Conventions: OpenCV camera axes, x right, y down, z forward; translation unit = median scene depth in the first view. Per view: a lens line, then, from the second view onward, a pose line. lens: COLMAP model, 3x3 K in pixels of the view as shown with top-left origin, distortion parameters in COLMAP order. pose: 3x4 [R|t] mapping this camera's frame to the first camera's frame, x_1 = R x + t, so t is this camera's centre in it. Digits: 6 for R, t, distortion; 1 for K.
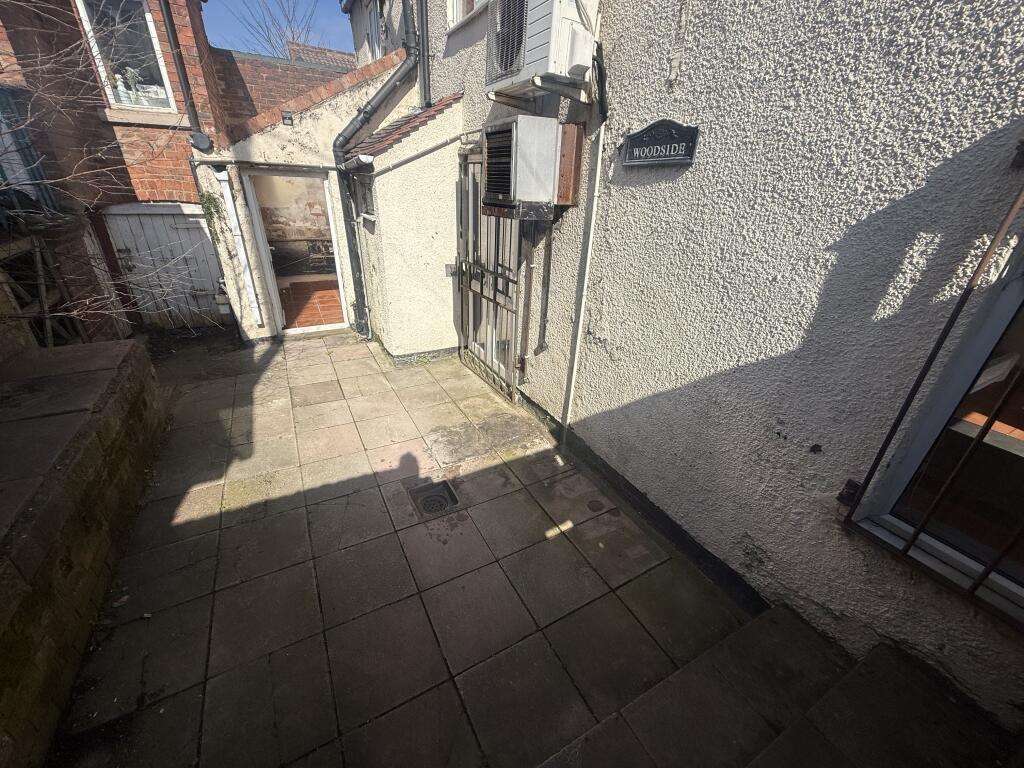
lens RADIAL K [[407.0, 0, 511.8], [0, 407.0, 387.2], [0, 0, 1]] dist [-0.000026, 0.000288]
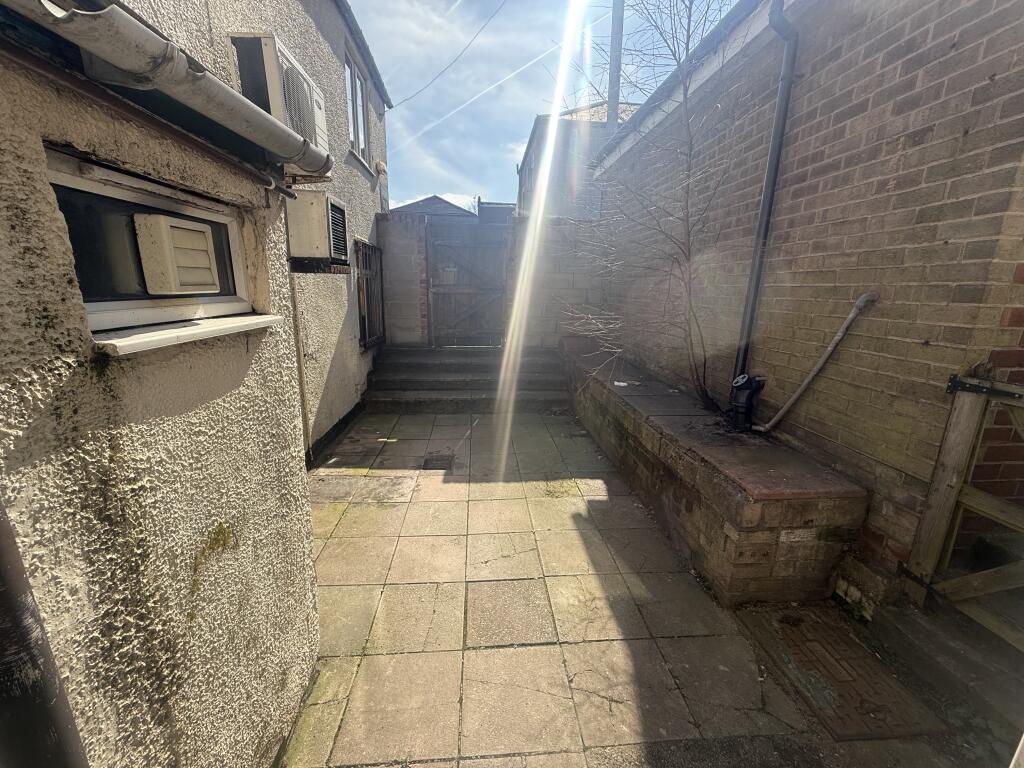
lens RADIAL K [[407.0, 0, 512.1], [0, 407.0, 382.4], [0, 0, 1]] dist [-0.000026, 0.000288]
pose [[-0.910834, -0.155967, 0.382173, -0.837459], [0.128136, 0.773289, 0.620971, -0.719428], [-0.392381, 0.614572, -0.684353, 1.539918]]
